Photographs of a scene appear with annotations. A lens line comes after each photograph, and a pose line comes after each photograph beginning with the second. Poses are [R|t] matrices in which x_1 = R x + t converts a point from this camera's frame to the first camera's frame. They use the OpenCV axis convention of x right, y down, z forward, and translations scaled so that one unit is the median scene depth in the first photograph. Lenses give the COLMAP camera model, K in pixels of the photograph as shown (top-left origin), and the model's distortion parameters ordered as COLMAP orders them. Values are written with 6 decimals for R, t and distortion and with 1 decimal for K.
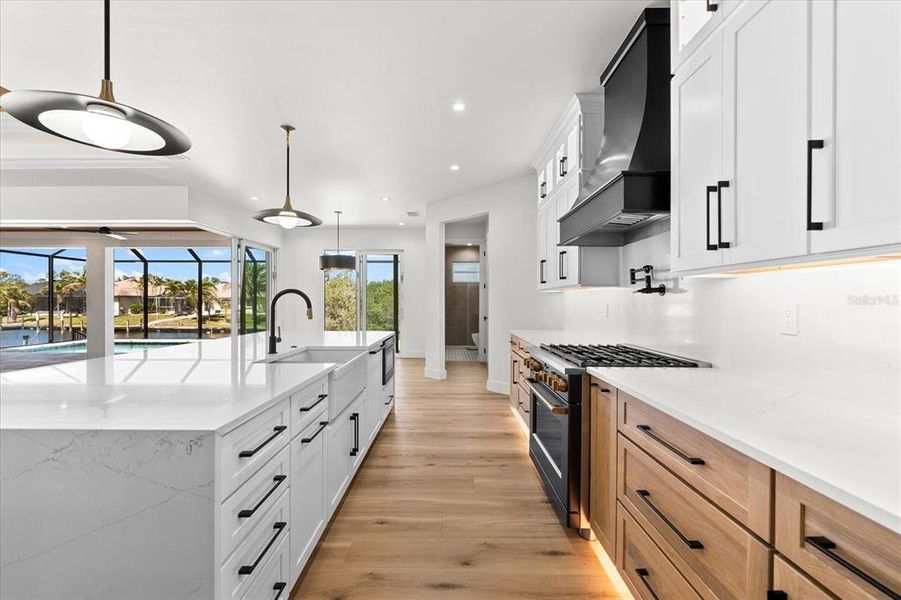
lens RADIAL K [[378.3, 0, 445.1], [0, 378.3, 300.7], [0, 0, 1]] dist [0.000623, 0.000085]
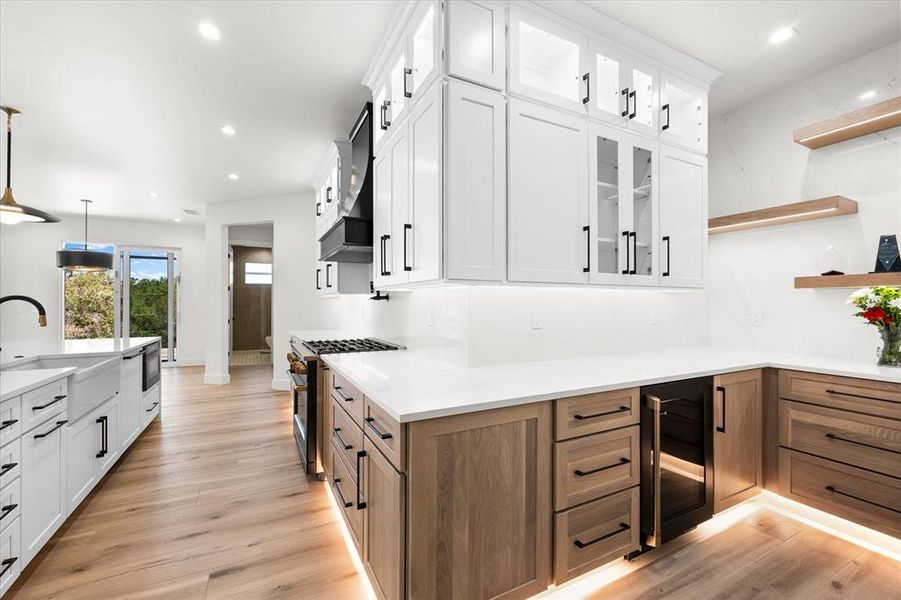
lens RADIAL K [[379.2, 0, 450.7], [0, 379.2, 299.0], [0, 0, 1]] dist [-0.007518, 0.000063]
pose [[0.882523, 0.001172, 0.470268, 0.097311], [0.002187, 0.999976, -0.006596, -0.010864], [-0.470265, 0.006849, 0.882499, -0.297219]]
